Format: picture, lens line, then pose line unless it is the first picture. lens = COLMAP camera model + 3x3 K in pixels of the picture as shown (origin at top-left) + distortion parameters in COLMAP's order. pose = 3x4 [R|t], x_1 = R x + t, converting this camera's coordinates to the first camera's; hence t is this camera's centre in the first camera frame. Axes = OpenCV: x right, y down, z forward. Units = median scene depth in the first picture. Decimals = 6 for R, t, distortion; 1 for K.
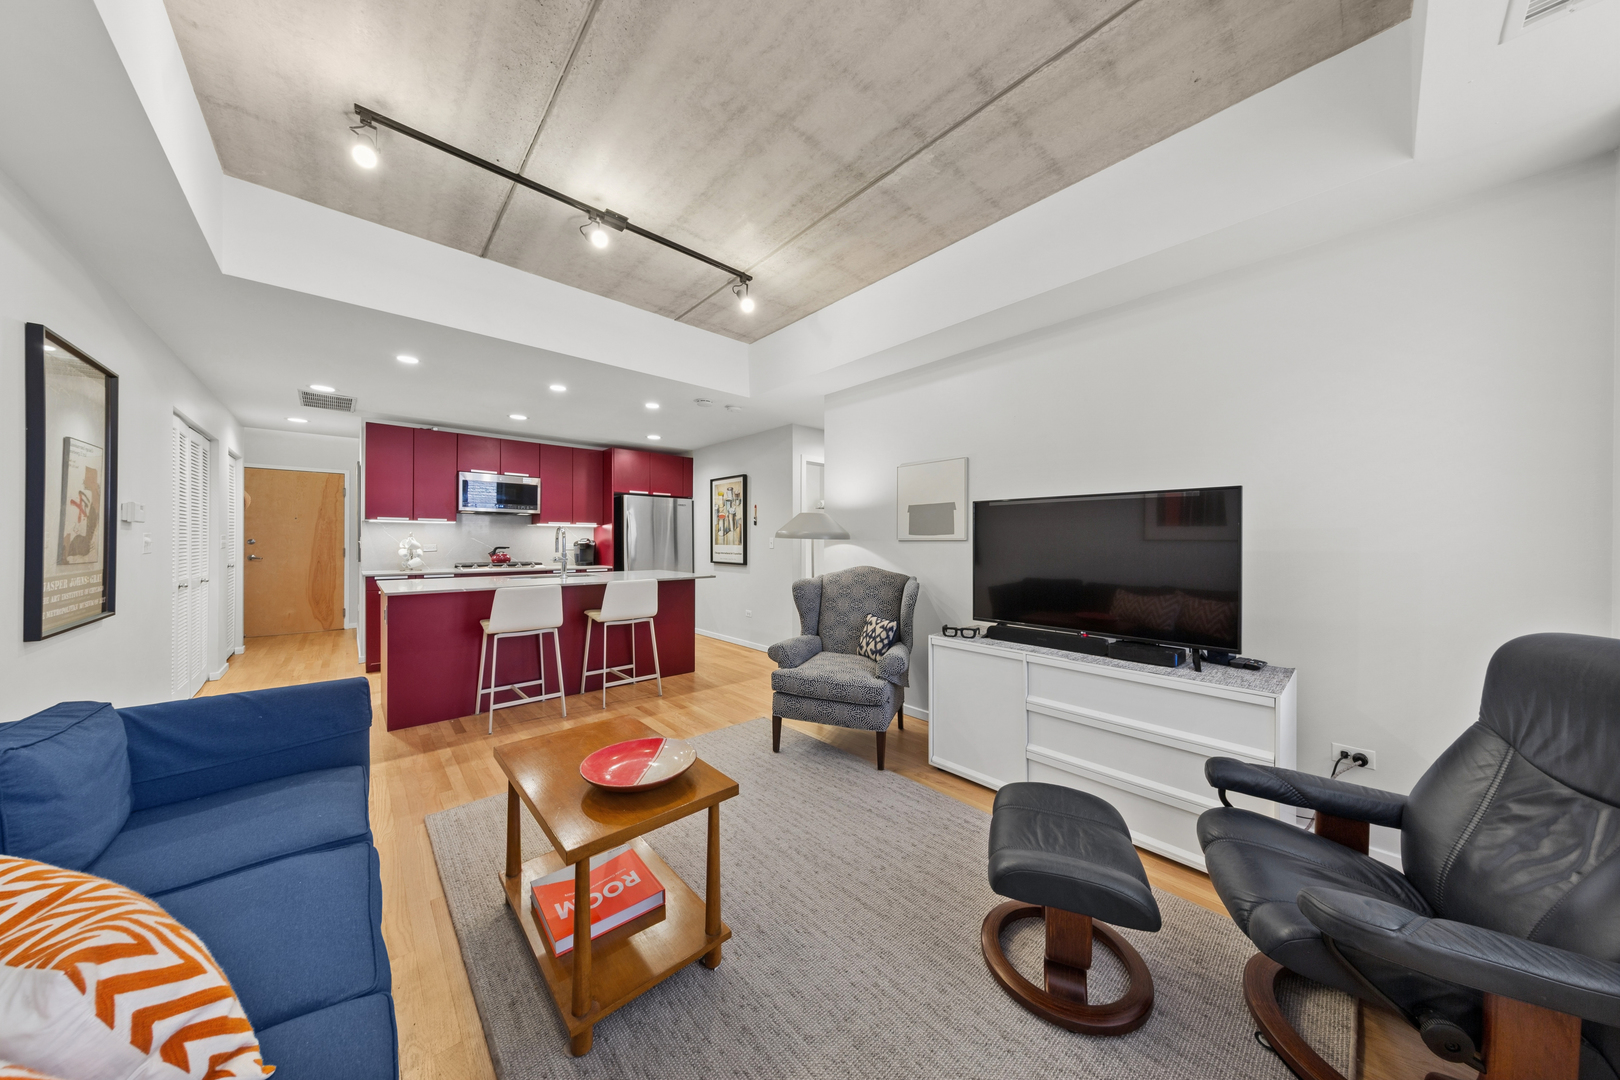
lens RADIAL K [[505.4, 0, 811.2], [0, 505.4, 542.4], [0, 0, 1]] dist [0.001003, -0.000003]
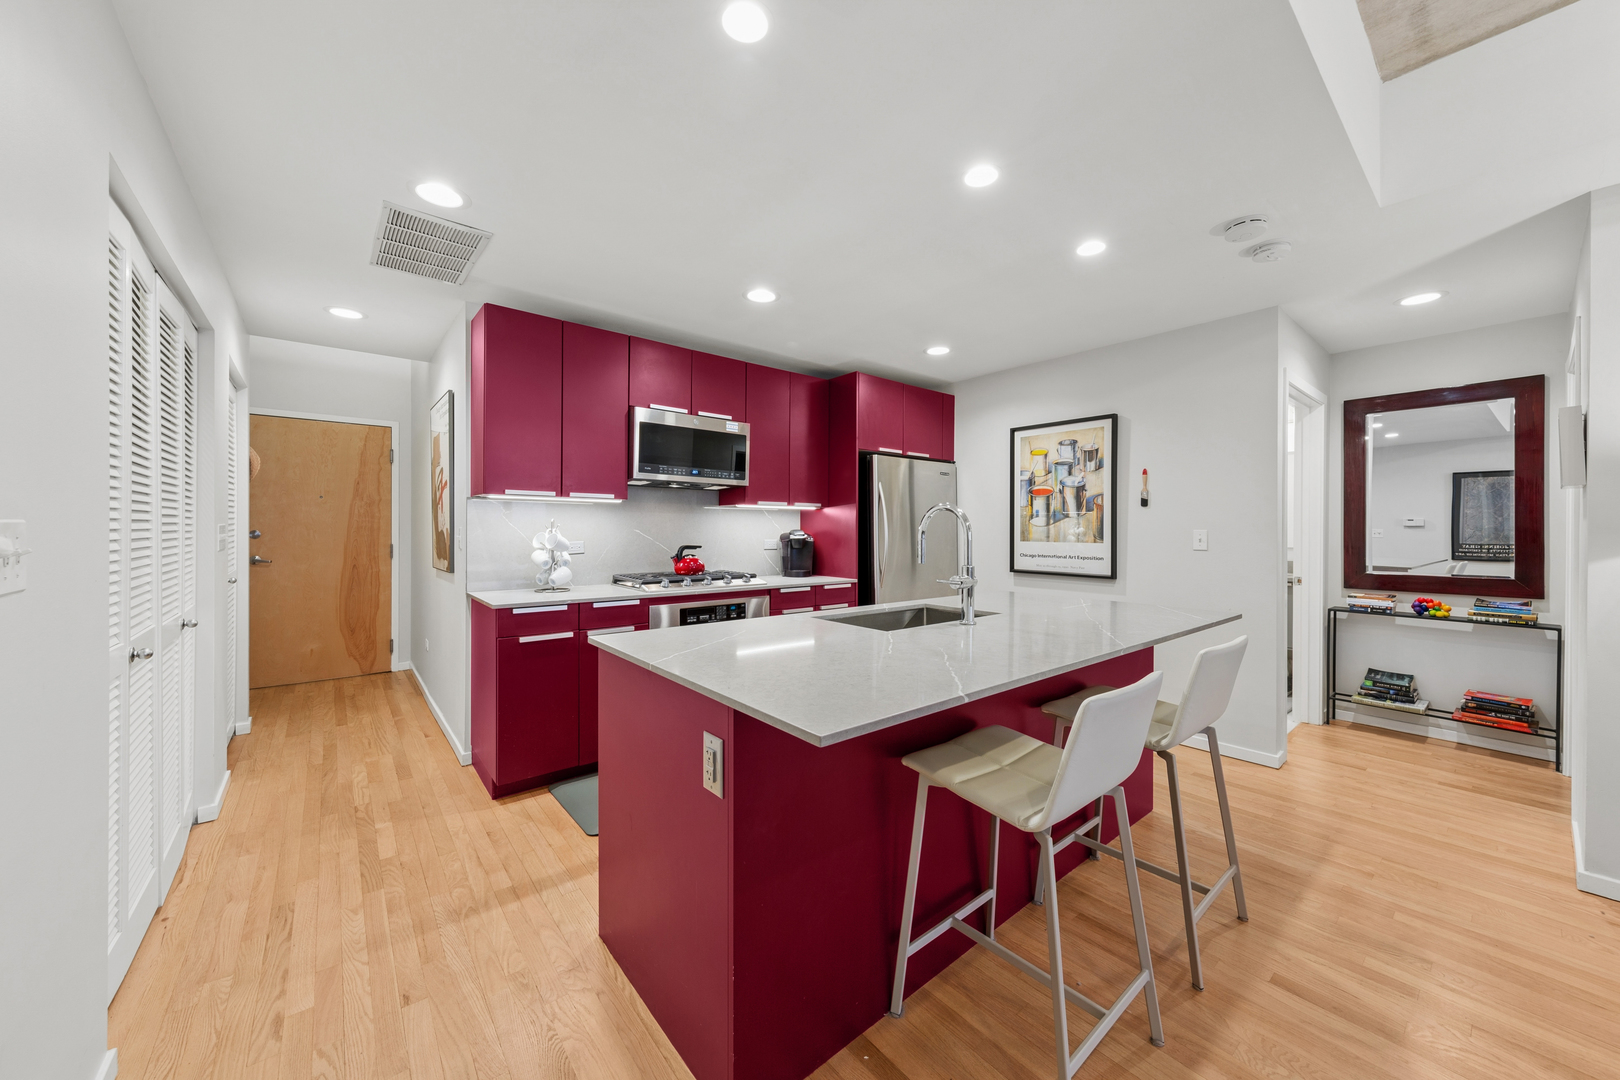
lens RADIAL K [[582.3, 0, 814.7], [0, 582.3, 534.6], [0, 0, 1]] dist [0.006687, -0.000015]
pose [[0.998839, 0.001619, -0.048147, -0.425872], [-0.001367, 0.999985, 0.005259, -0.006494], [0.048155, -0.005187, 0.998826, 0.348342]]
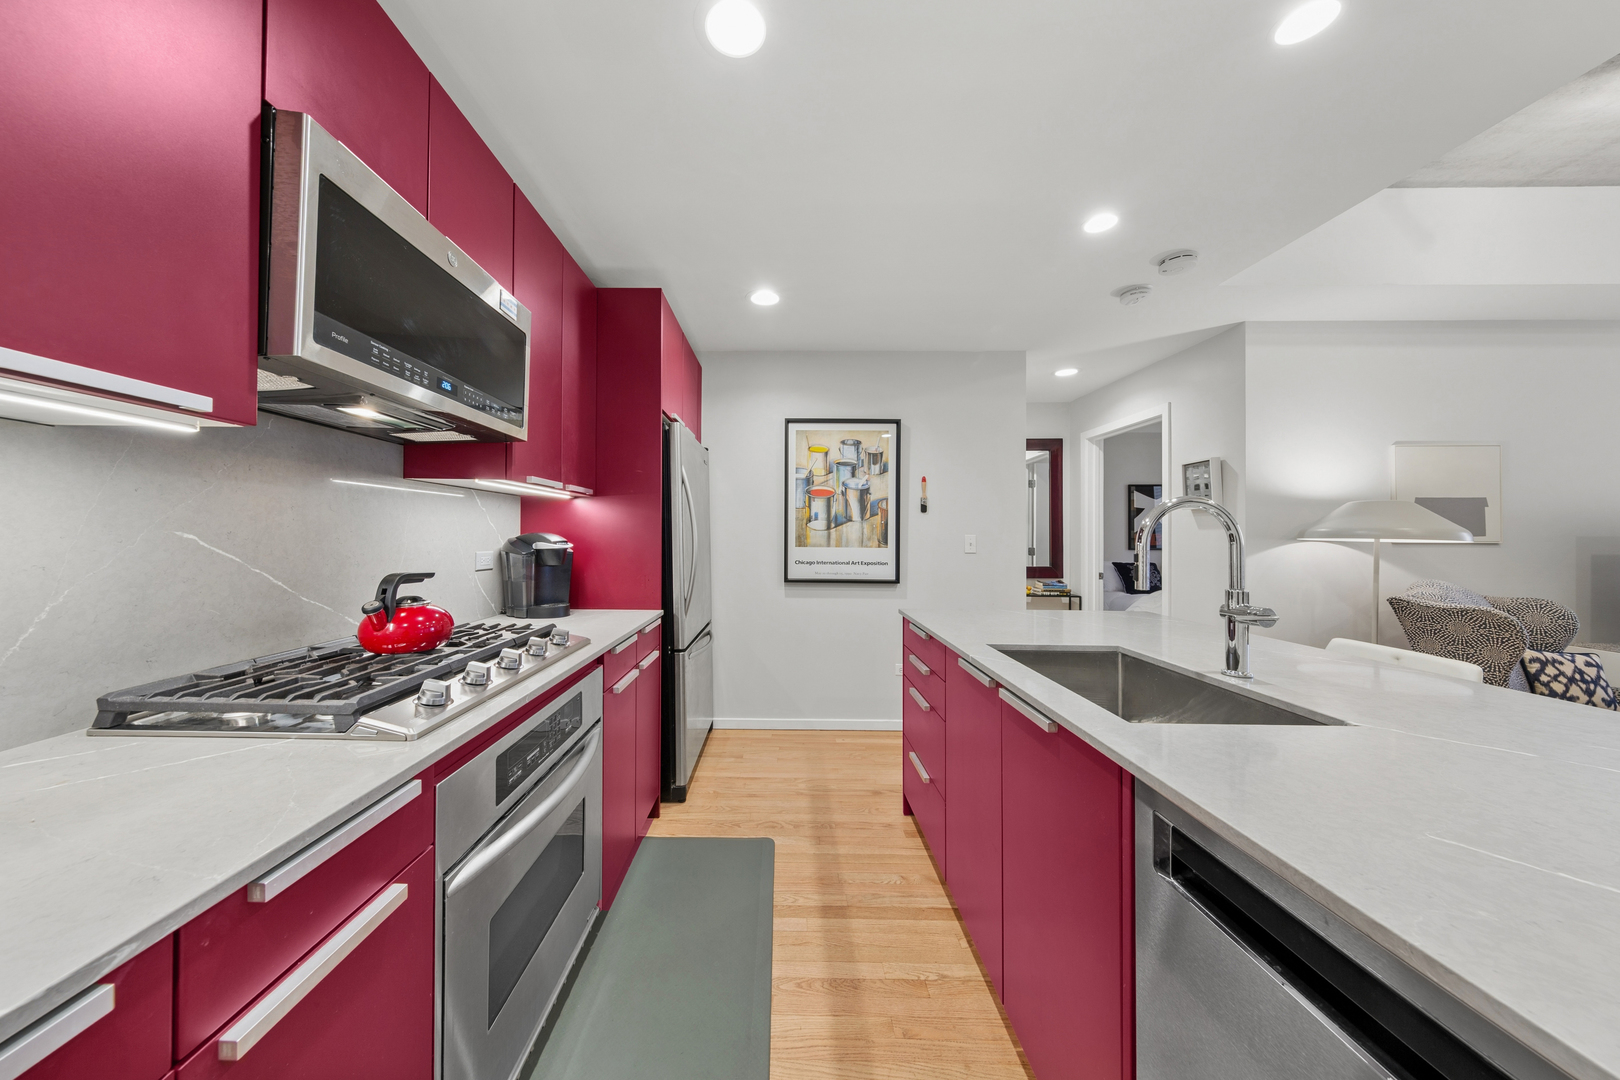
lens RADIAL K [[523.0, 0, 774.9], [0, 523.0, 532.0], [0, 0, 1]] dist [0.000579, 0.000067]
pose [[0.689545, 0.007349, 0.724206, -0.640156], [-0.004166, 0.999972, -0.006181, -0.007443], [-0.724231, 0.001245, 0.689557, 0.700106]]
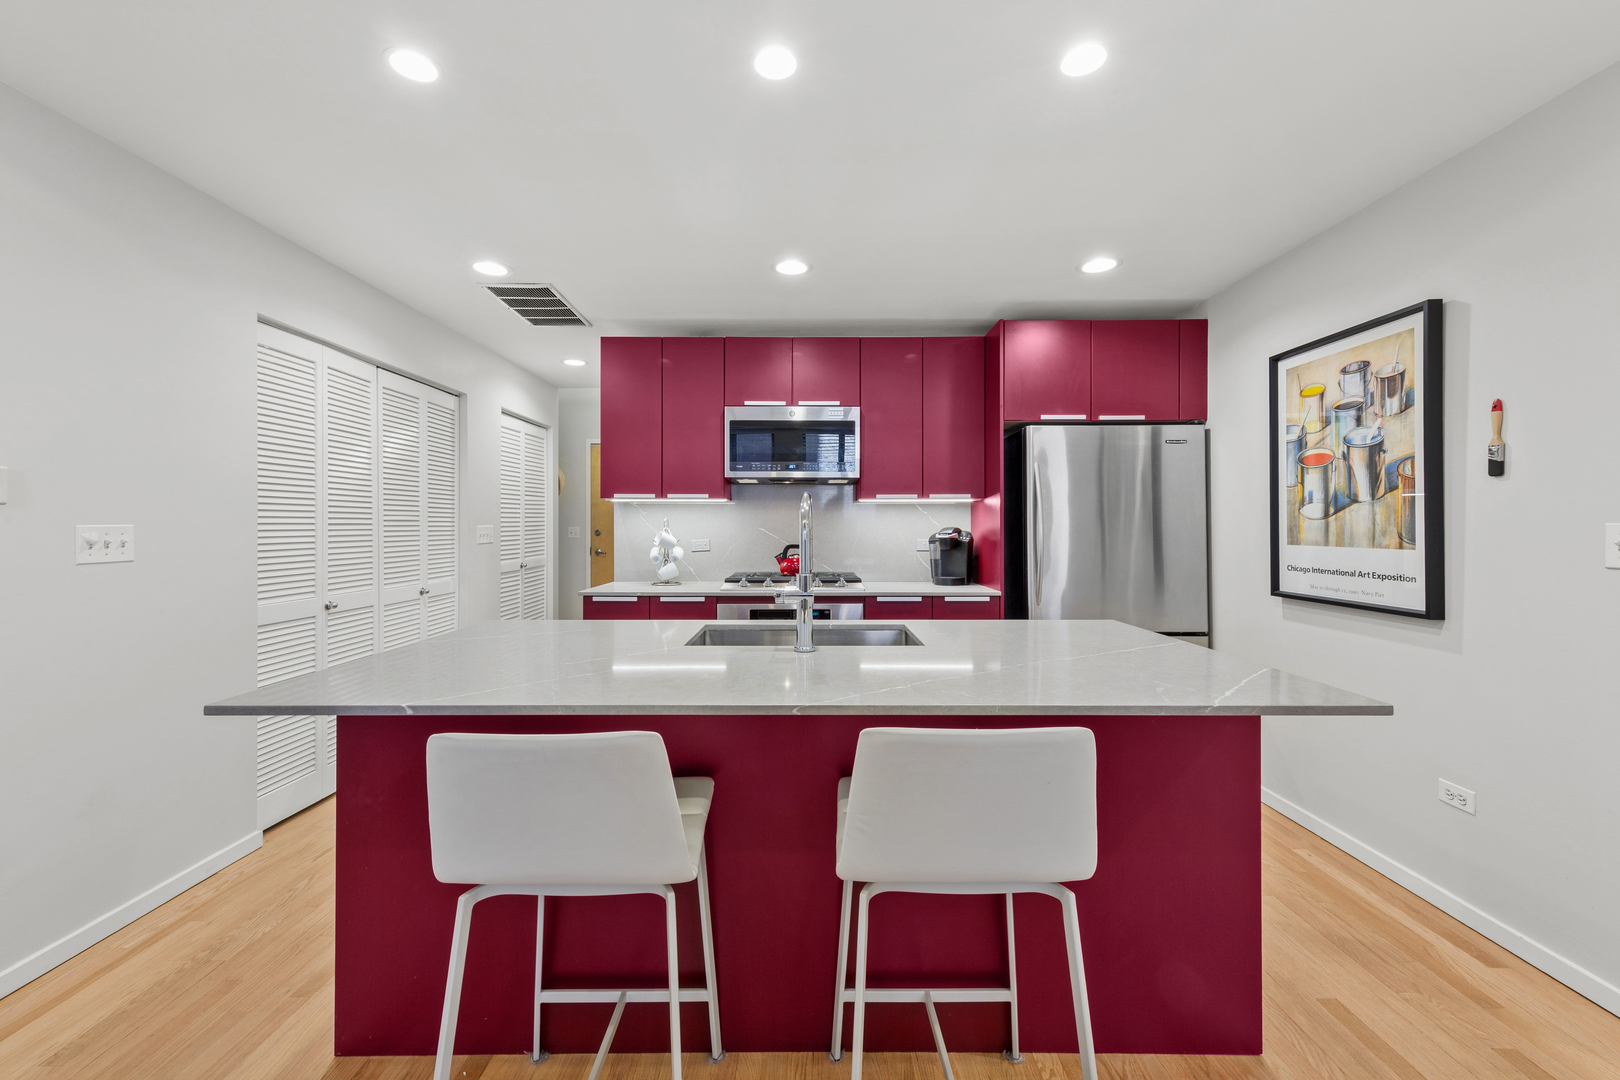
lens RADIAL K [[648.6, 0, 804.9], [0, 648.6, 527.8], [0, 0, 1]] dist [0.009343, -0.000316]
pose [[0.735466, -0.003482, -0.677552, -0.142298], [0.001593, 0.999993, -0.003409, -0.006006], [0.677559, 0.001428, 0.735467, 0.488592]]
